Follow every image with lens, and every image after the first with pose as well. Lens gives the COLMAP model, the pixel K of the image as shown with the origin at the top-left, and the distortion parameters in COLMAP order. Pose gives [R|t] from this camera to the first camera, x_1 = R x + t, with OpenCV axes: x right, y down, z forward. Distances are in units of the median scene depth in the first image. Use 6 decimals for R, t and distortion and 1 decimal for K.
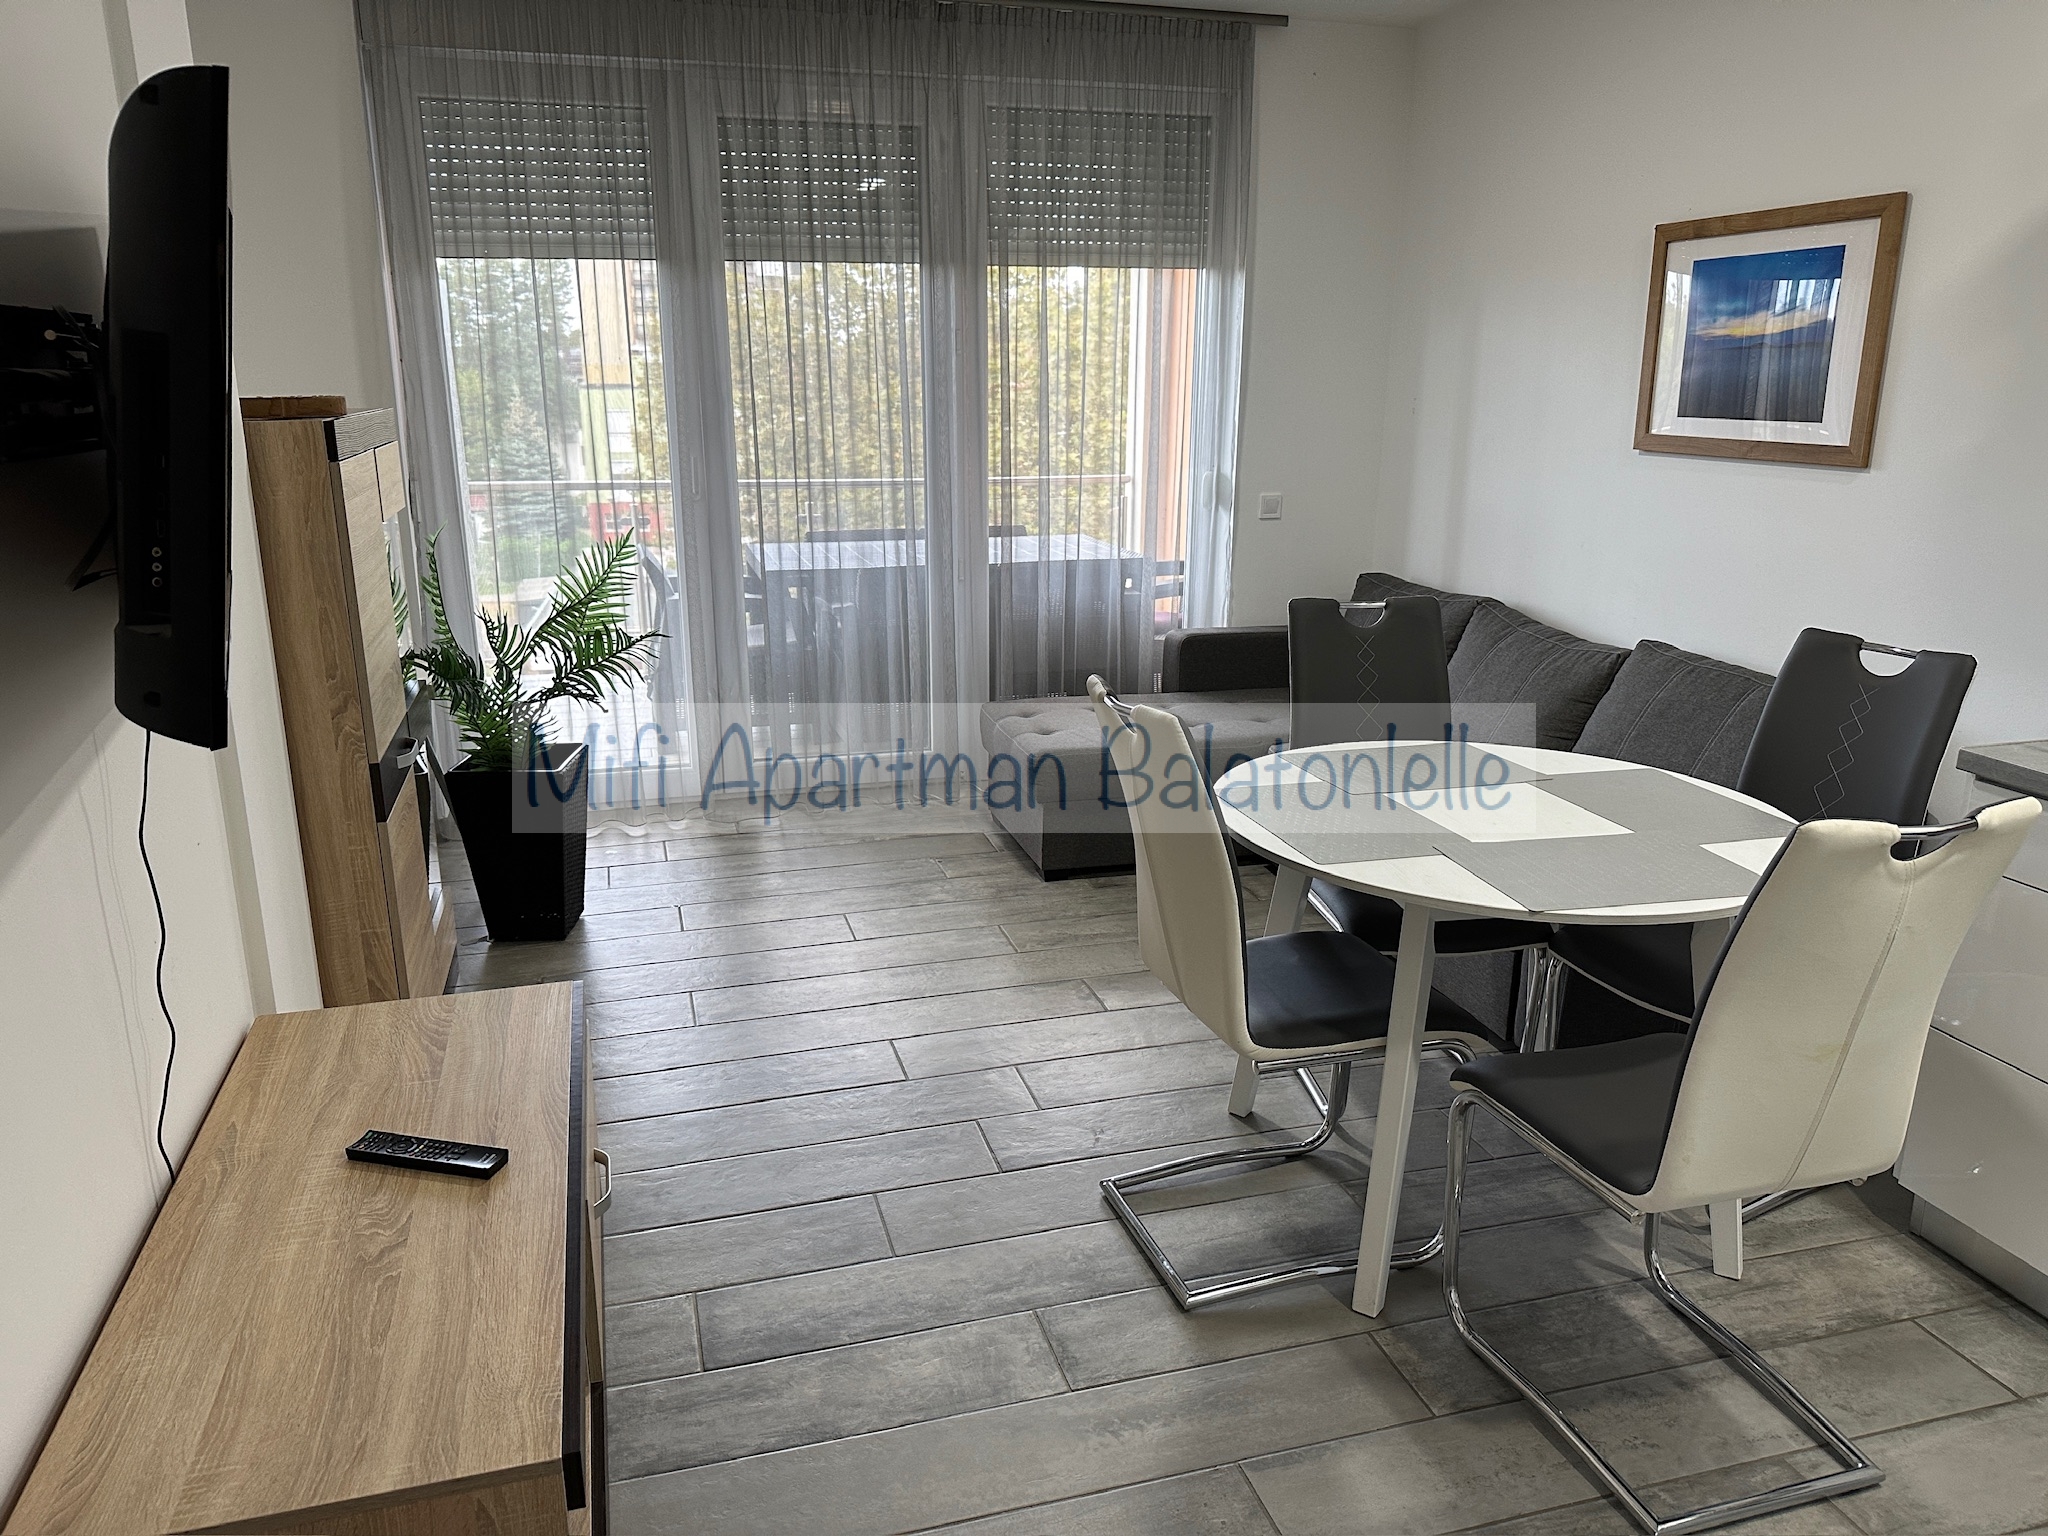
lens RADIAL K [[1433.2, 0, 1024.0], [0, 1433.2, 768.0], [0, 0, 1]] dist [0.072209, -0.096490]
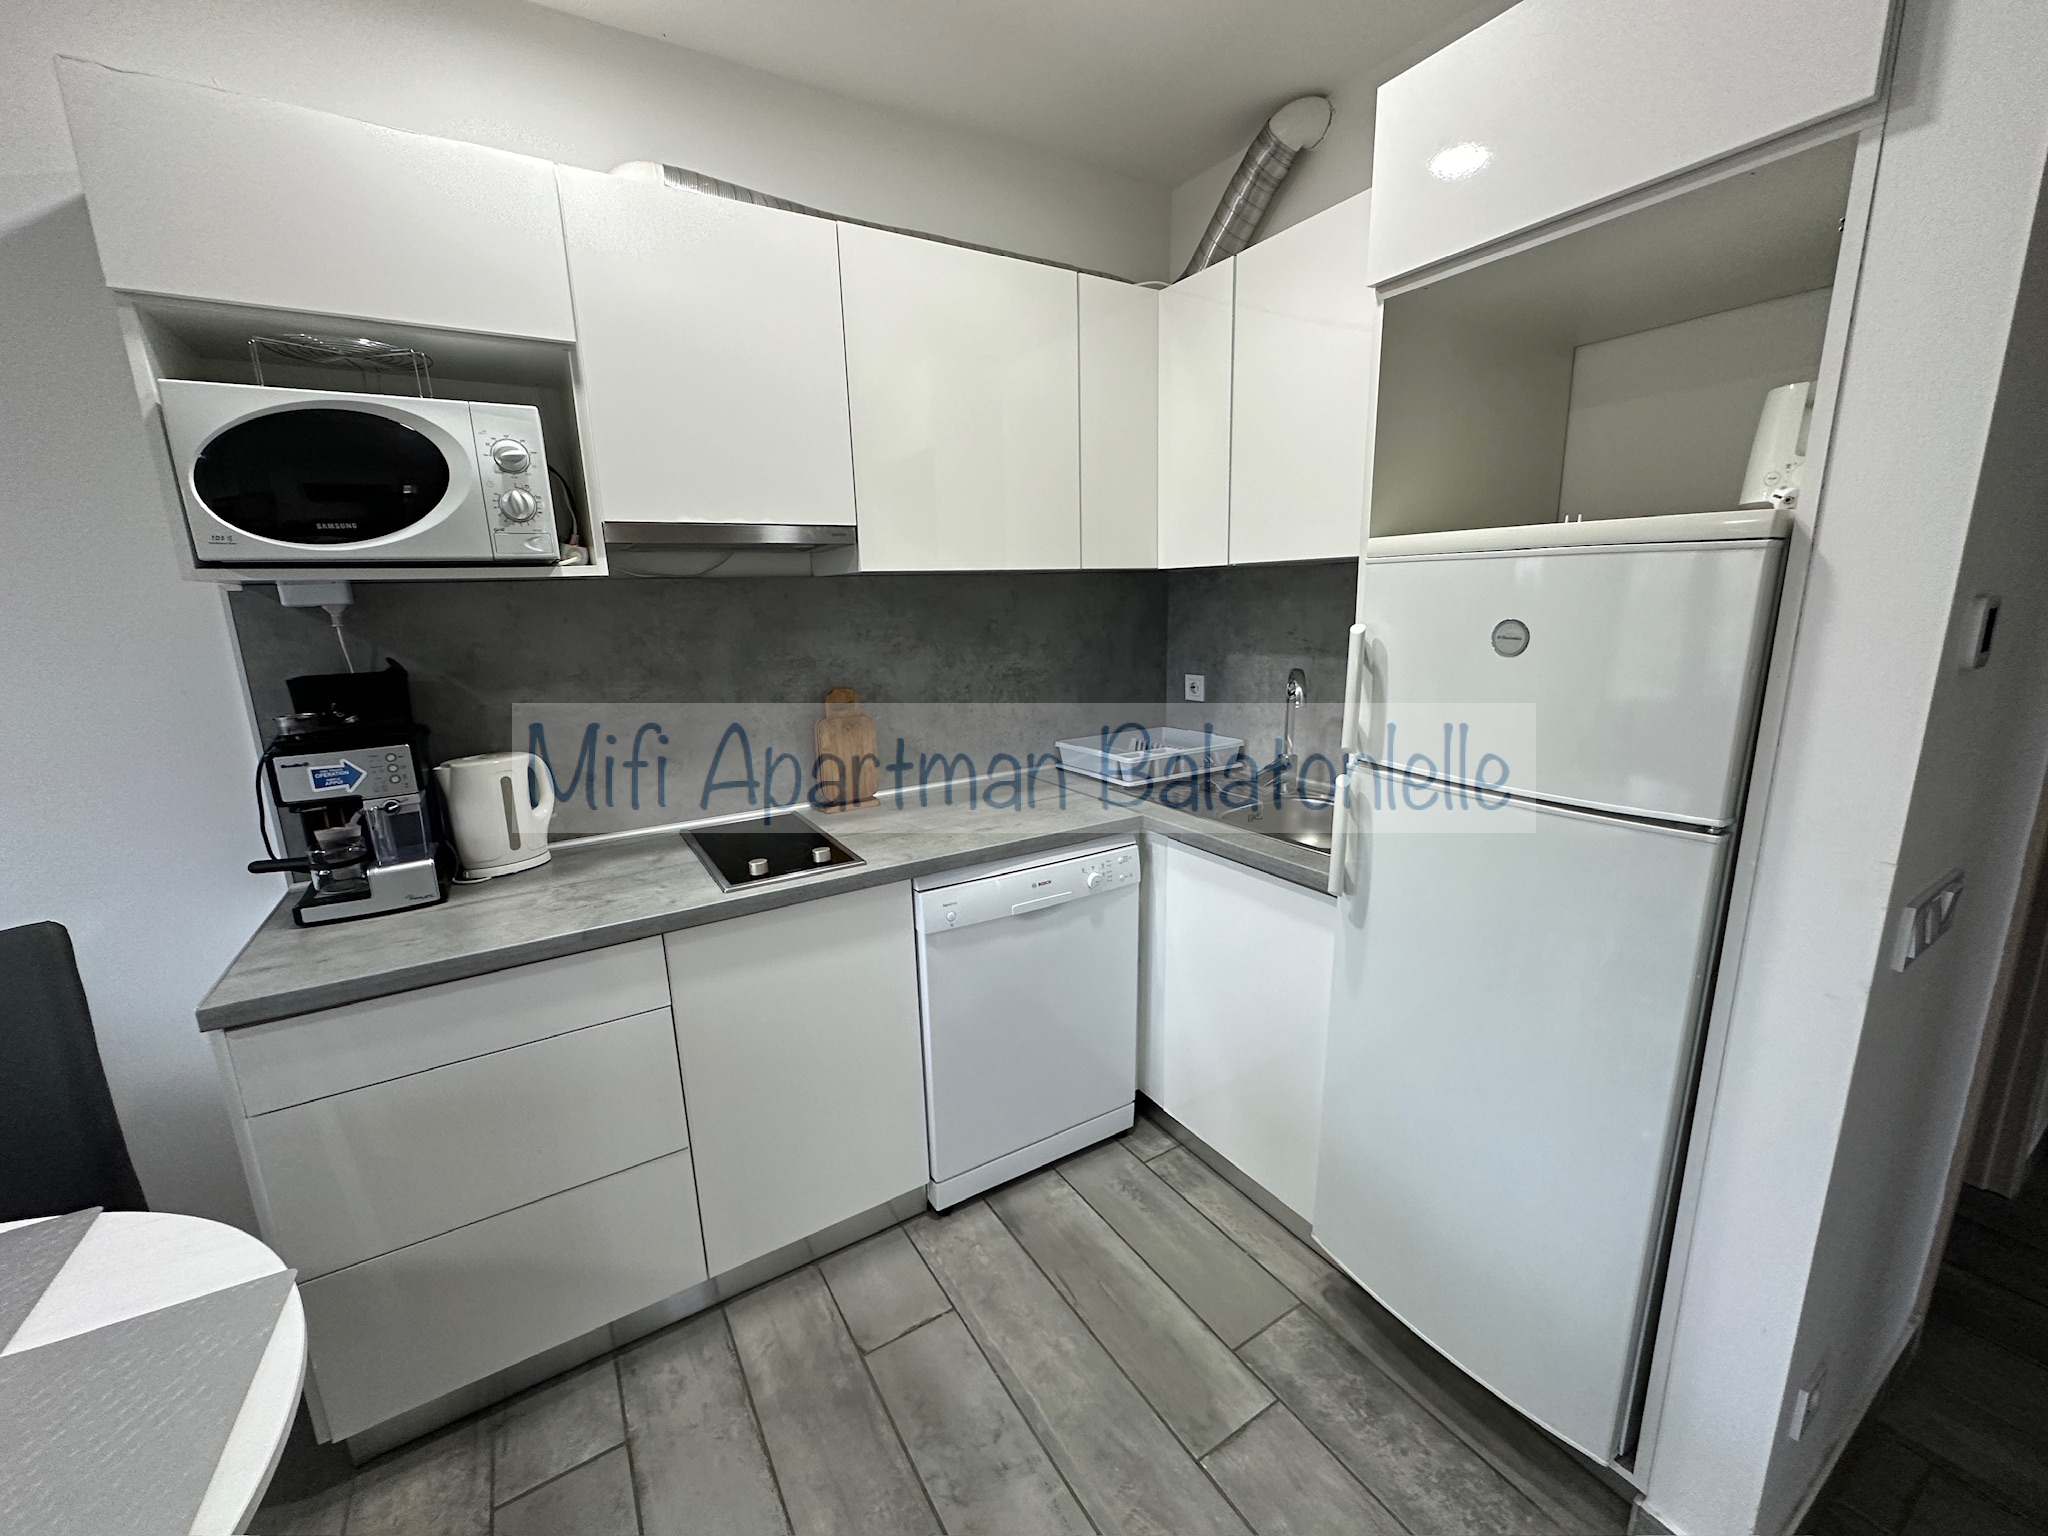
lens RADIAL K [[816.3, 0, 1024.0], [0, 816.3, 768.0], [0, 0, 1]] dist [-0.001582, 0.000244]
pose [[-0.277617, -0.200513, 0.939534, 0.076123], [0.278089, 0.919334, 0.278372, -0.127648], [-0.919563, 0.338555, -0.199462, 0.531580]]
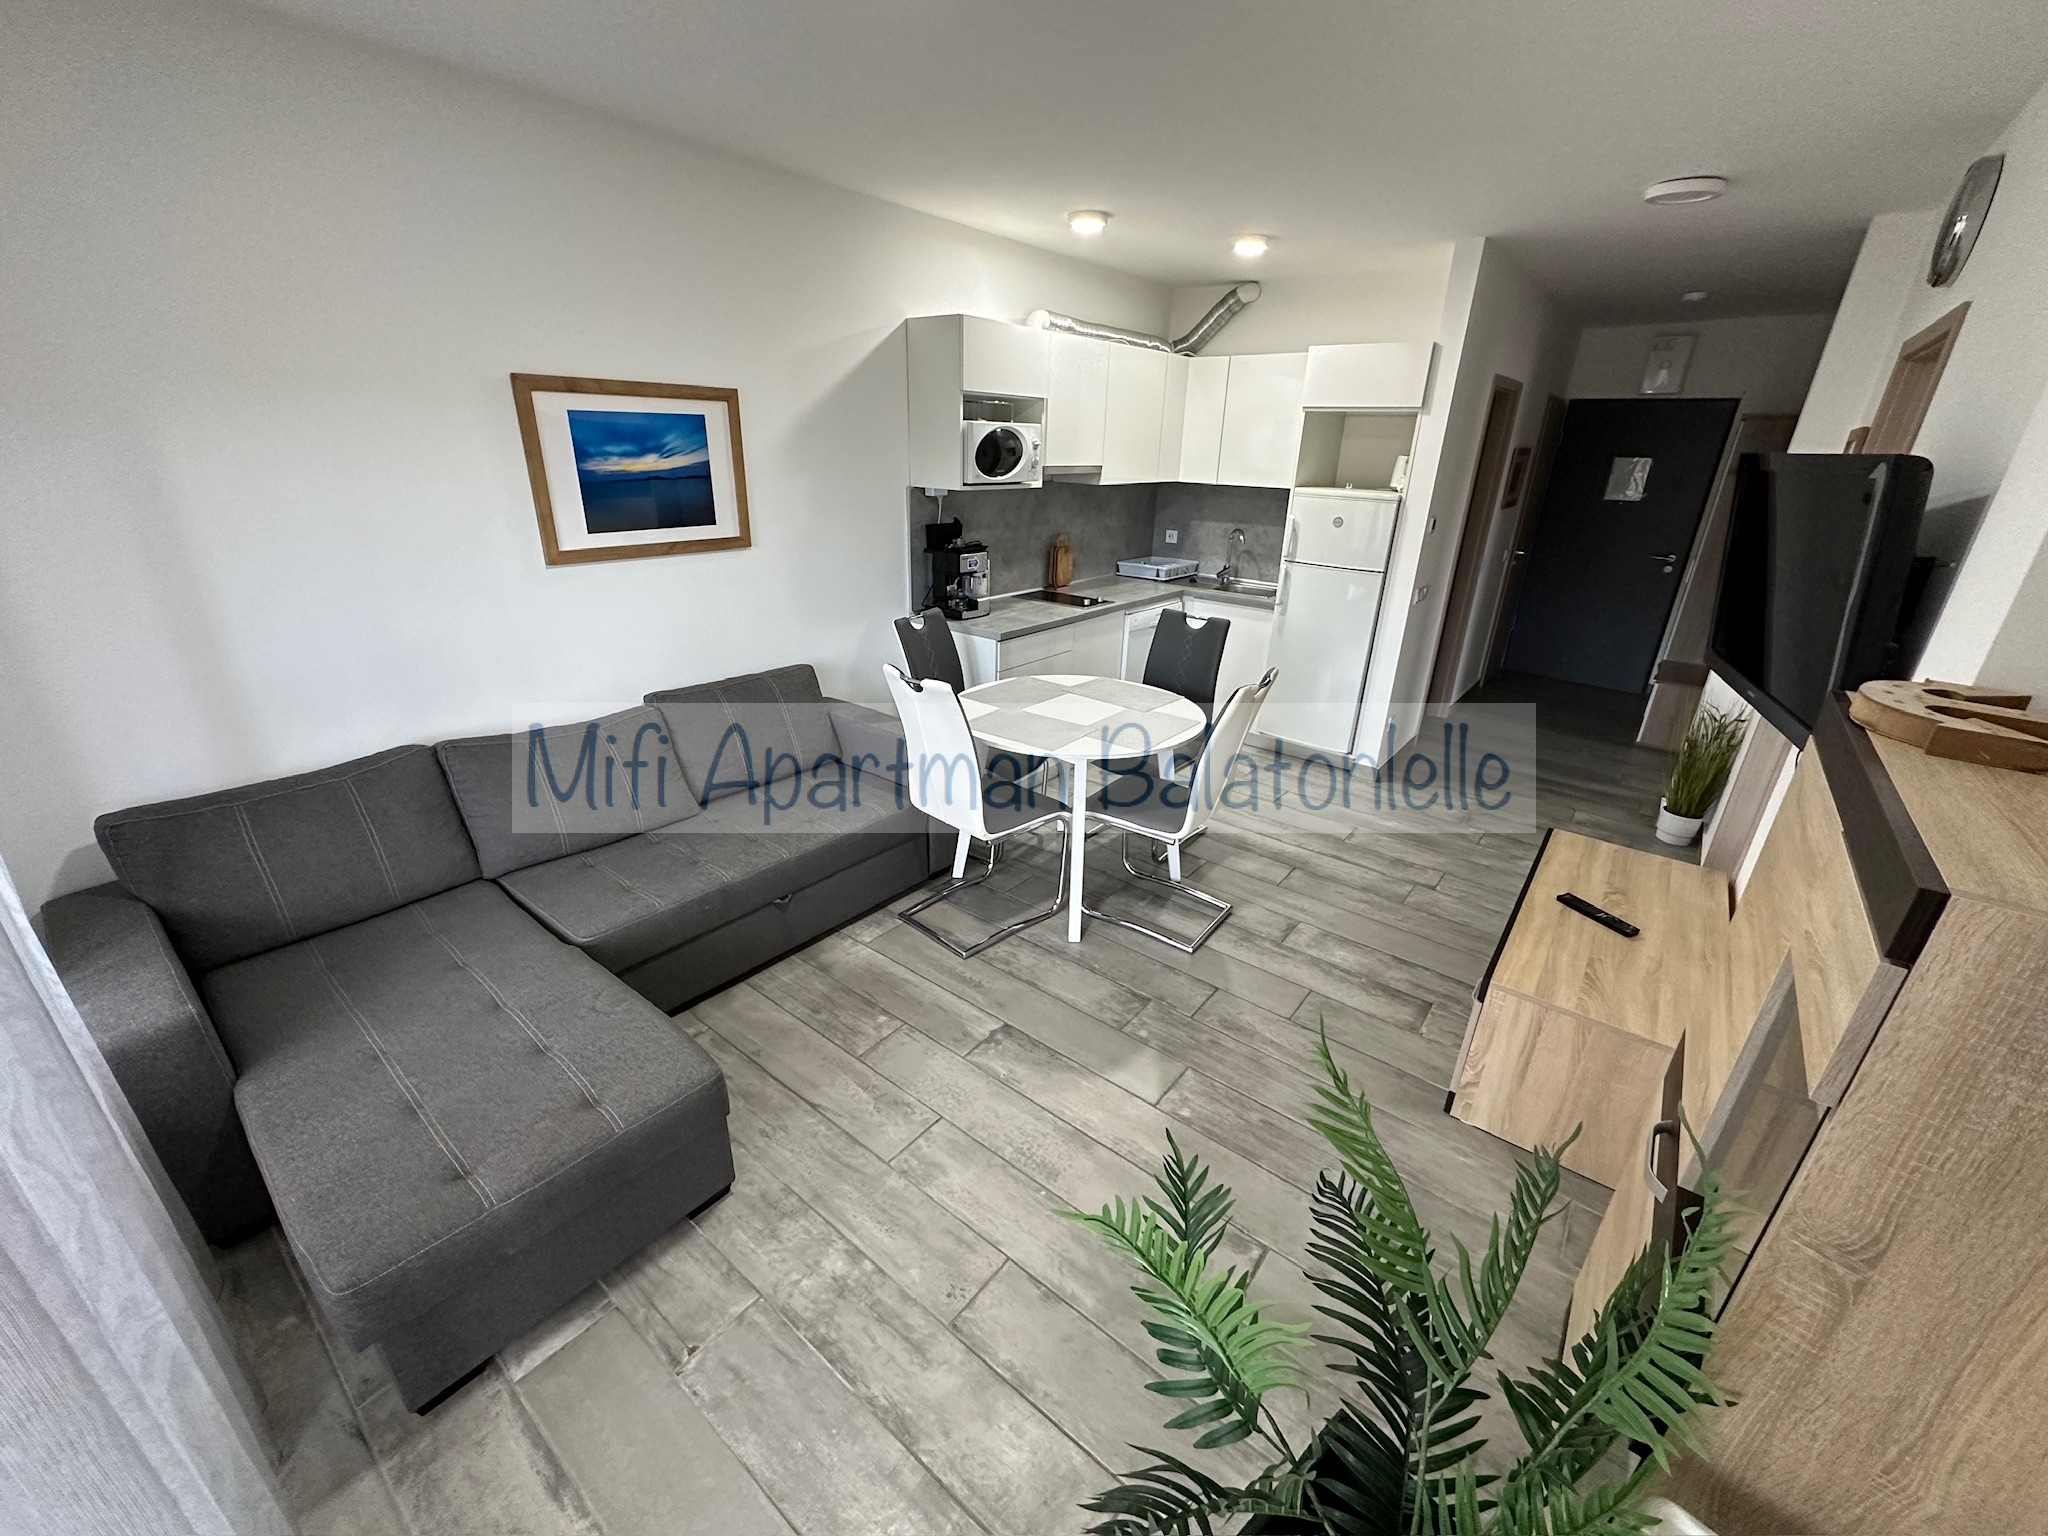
lens RADIAL K [[816.3, 0, 1024.0], [0, 816.3, 768.0], [0, 0, 1]] dist [-0.001582, 0.000244]
pose [[-0.581981, -0.323001, 0.746303, -0.553830], [0.187067, 0.839946, 0.509409, -0.516977], [-0.791393, 0.436075, -0.428410, 1.551101]]
